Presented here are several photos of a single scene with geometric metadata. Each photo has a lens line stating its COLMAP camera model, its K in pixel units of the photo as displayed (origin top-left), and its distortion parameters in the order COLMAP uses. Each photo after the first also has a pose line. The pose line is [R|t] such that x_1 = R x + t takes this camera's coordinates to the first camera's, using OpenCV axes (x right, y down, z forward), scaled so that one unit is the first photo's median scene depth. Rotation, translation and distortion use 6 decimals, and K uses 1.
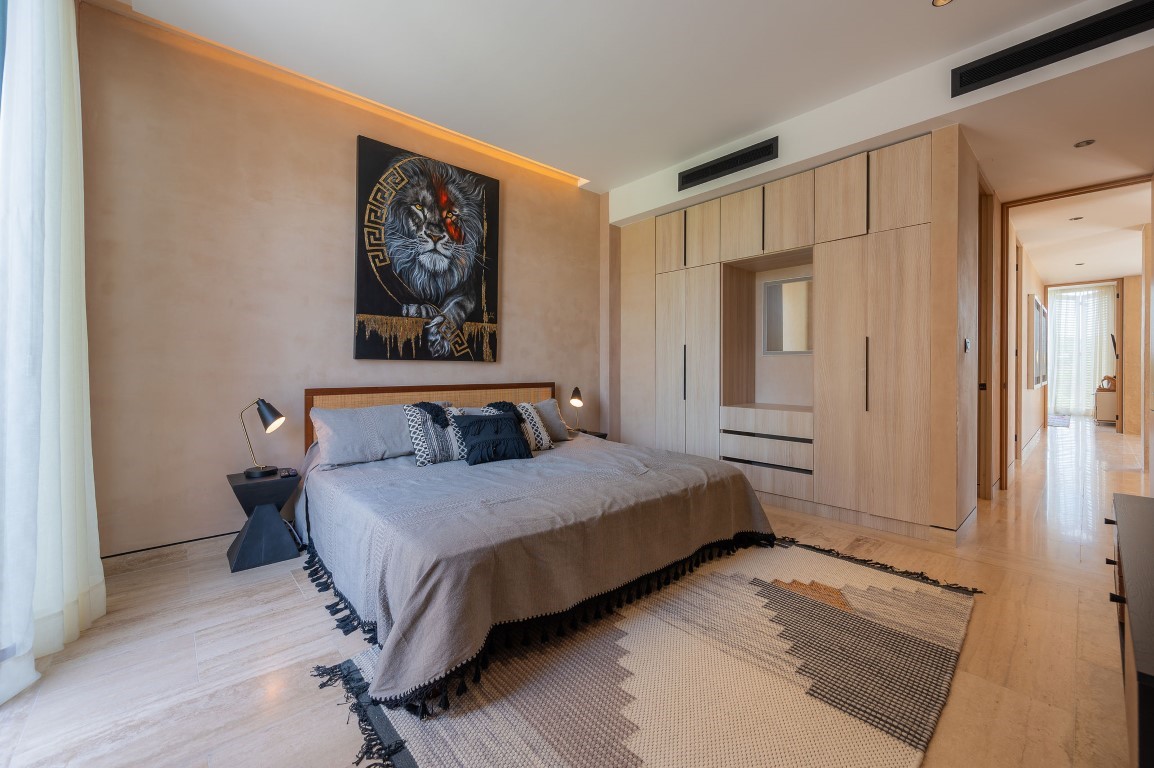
lens RADIAL K [[466.5, 0, 580.5], [0, 466.5, 367.1], [0, 0, 1]] dist [-0.001749, -0.000214]
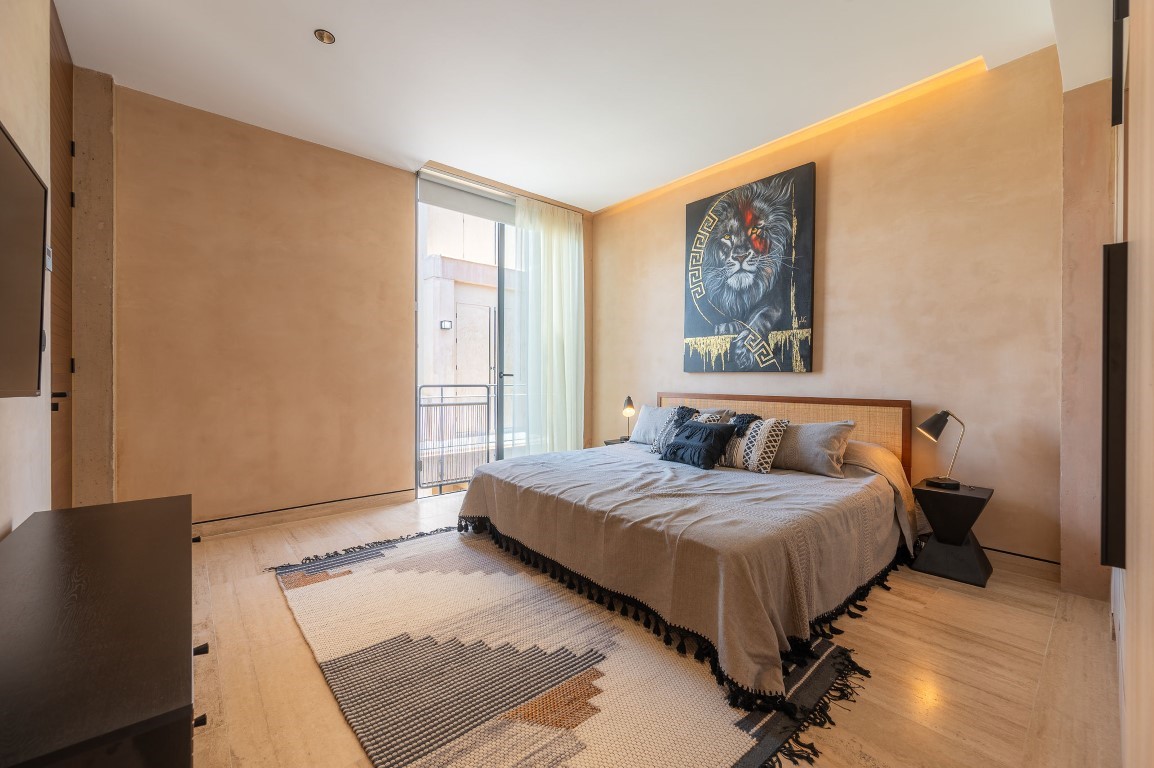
lens RADIAL K [[452.2, 0, 580.7], [0, 452.2, 376.8], [0, 0, 1]] dist [0.000058, 0.000050]
pose [[-0.022454, -0.002876, -0.999744, 0.738673], [-0.001355, 0.999995, -0.002846, 0.000733], [0.999747, 0.001291, -0.022458, 0.649282]]
